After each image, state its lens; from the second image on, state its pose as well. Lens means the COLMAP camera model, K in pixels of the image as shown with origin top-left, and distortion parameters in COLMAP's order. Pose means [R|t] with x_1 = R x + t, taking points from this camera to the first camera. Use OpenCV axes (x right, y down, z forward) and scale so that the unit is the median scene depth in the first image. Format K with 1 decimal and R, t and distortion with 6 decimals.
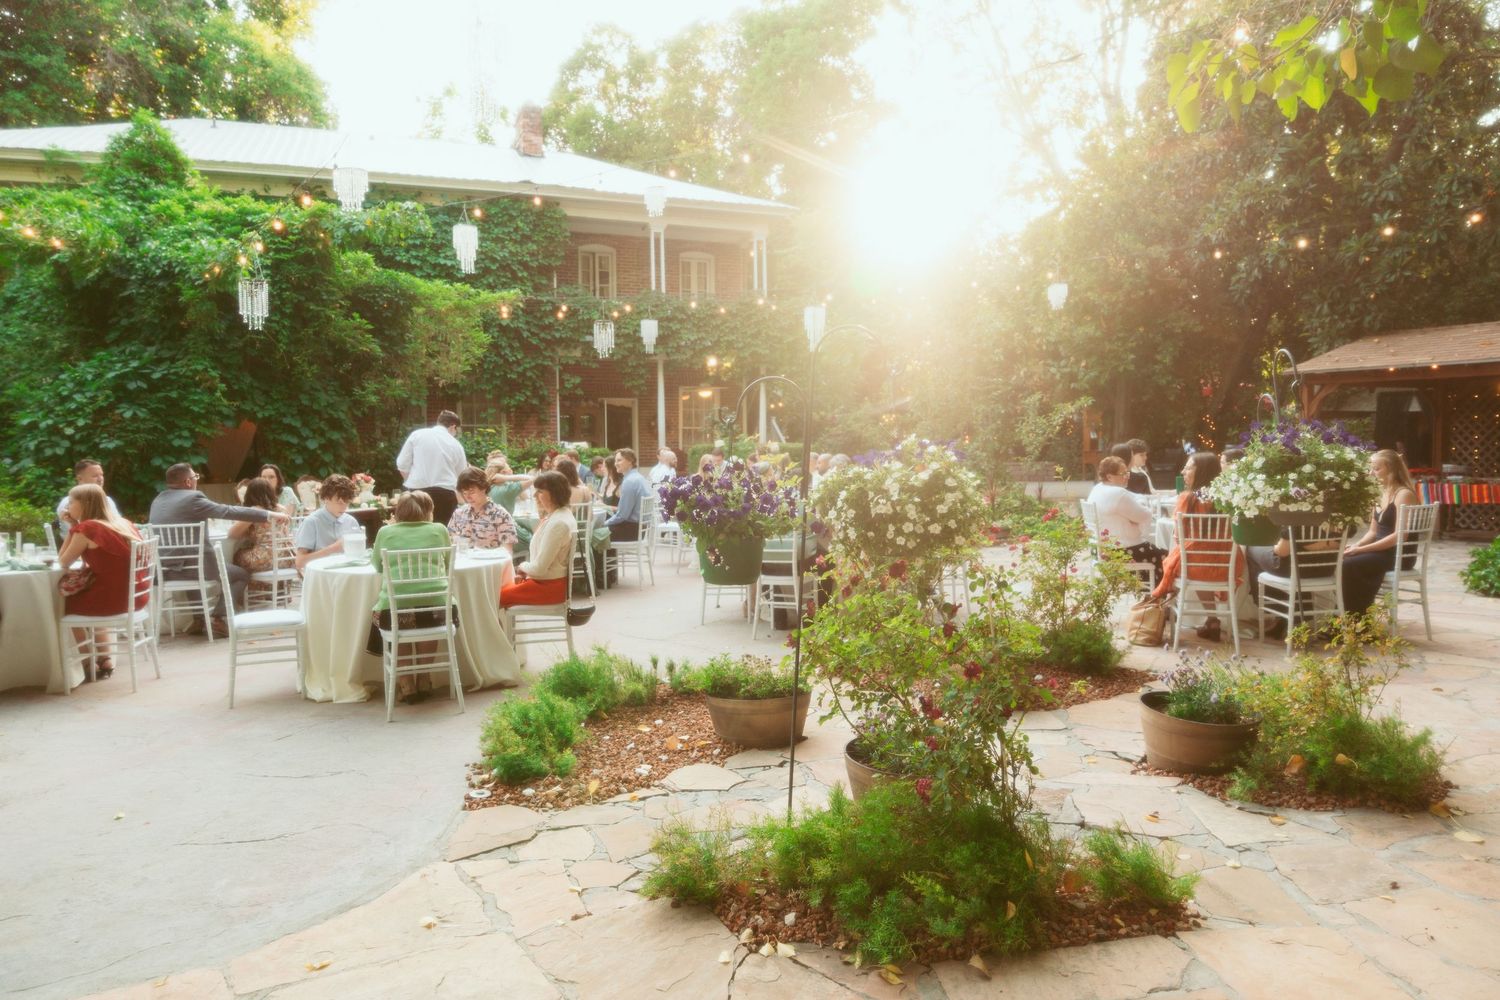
lens RADIAL K [[1052.8, 0, 750.0], [0, 1052.8, 500.0], [0, 0, 1]] dist [0.000668, -0.005559]
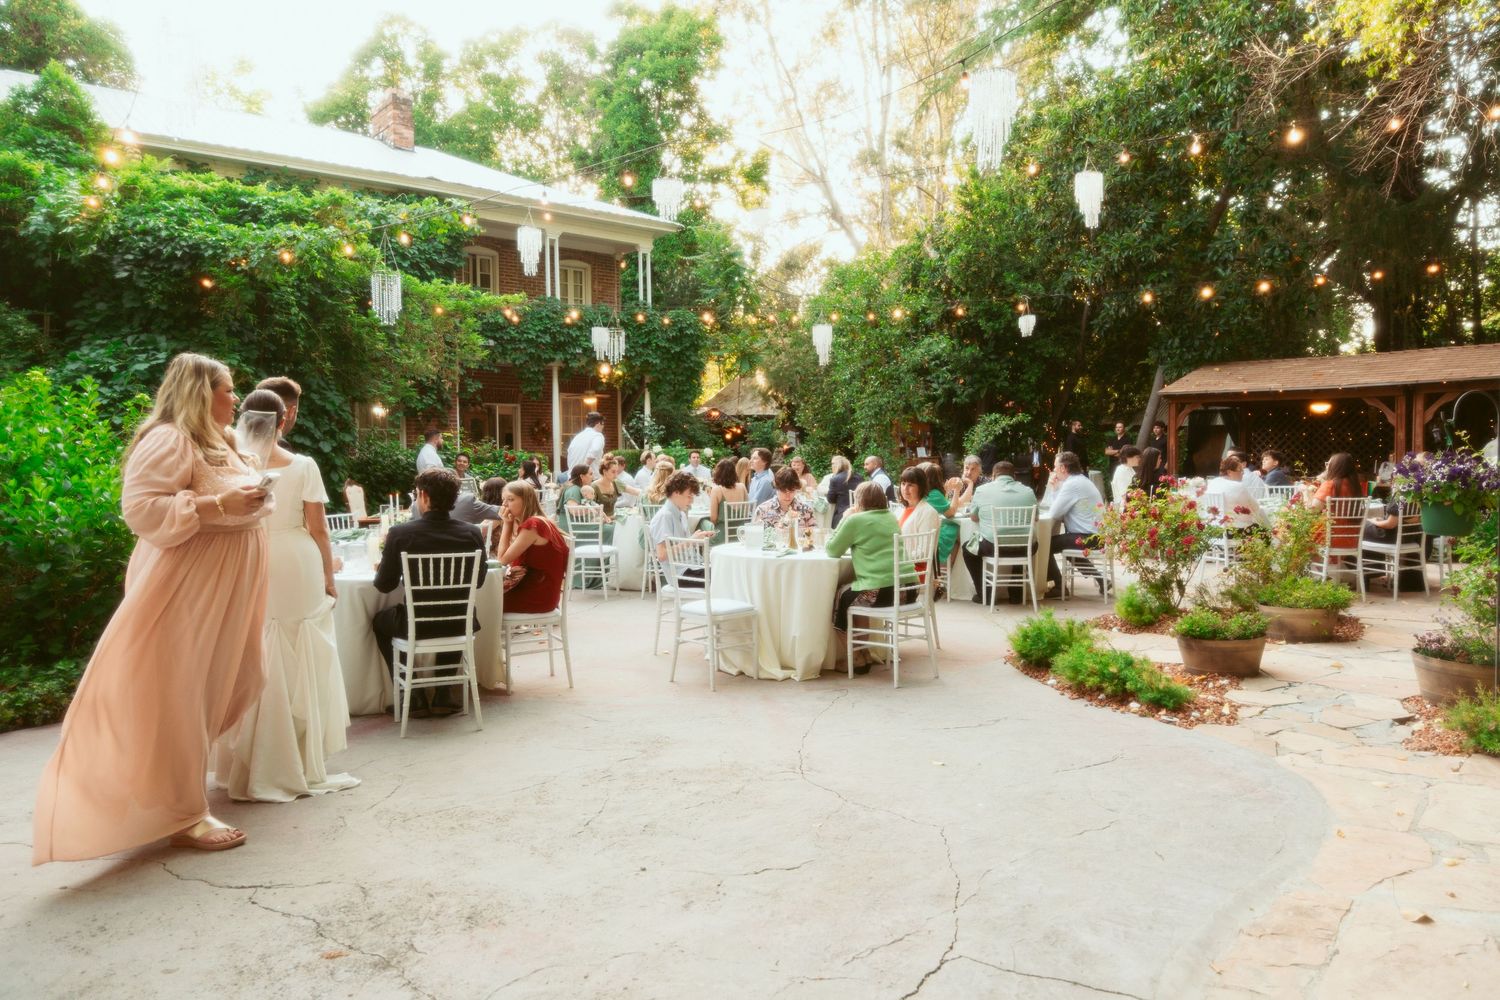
lens RADIAL K [[1041.3, 0, 750.8], [0, 1041.3, 515.7], [0, 0, 1]] dist [-0.013846, 0.000102]
pose [[0.942133, -0.017681, 0.334774, -0.357916], [0.016088, 0.999842, 0.007532, 0.006921], [-0.334854, -0.001711, 0.942268, 0.005378]]
